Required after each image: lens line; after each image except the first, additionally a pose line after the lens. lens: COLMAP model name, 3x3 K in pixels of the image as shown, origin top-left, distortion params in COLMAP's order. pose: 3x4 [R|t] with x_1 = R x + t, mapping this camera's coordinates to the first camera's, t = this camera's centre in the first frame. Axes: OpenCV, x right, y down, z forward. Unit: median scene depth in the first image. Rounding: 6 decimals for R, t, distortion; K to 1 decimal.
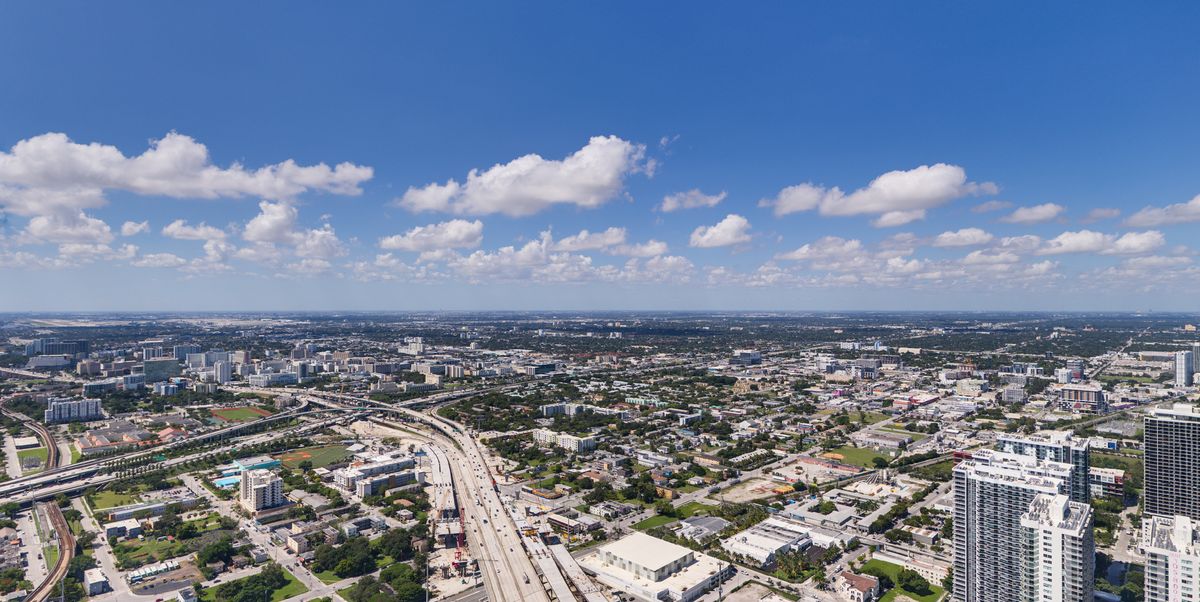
lens RADIAL K [[598.2, 0, 599.5], [0, 598.2, 301.6], [0, 0, 1]] dist [-0.001582, -0.000136]
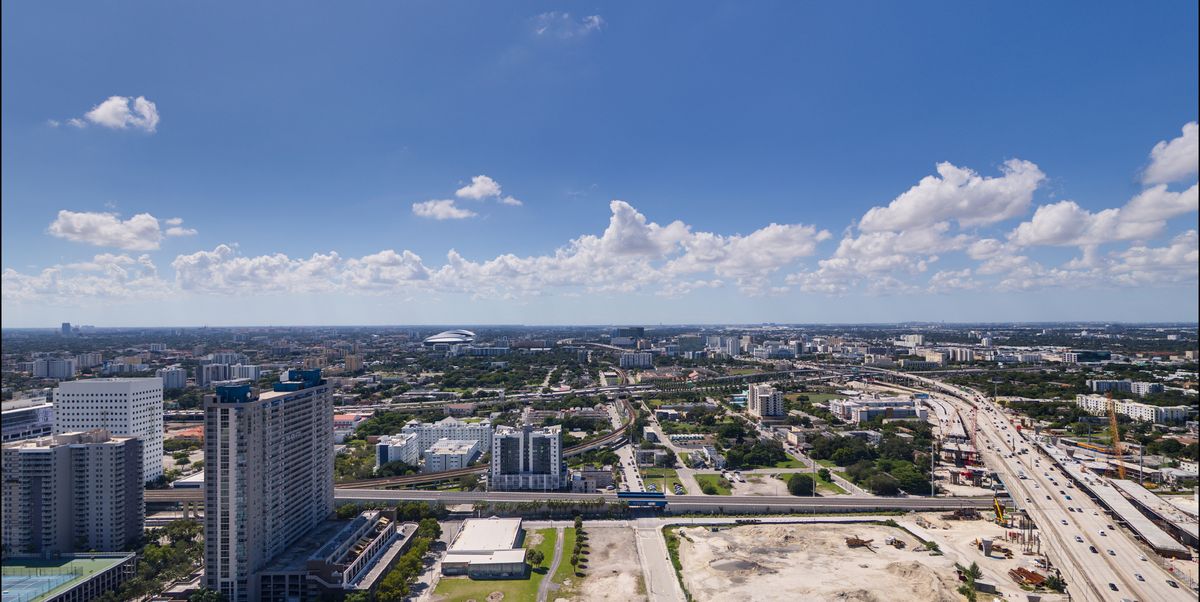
lens RADIAL K [[598.2, 0, 600.7], [0, 598.2, 316.6], [0, 0, 1]] dist [-0.001582, -0.000136]
pose [[0.711278, -0.016216, -0.702723, -0.003246], [0.016930, 0.999839, -0.005936, 0.126150], [0.702707, -0.007675, 0.711438, 0.003004]]
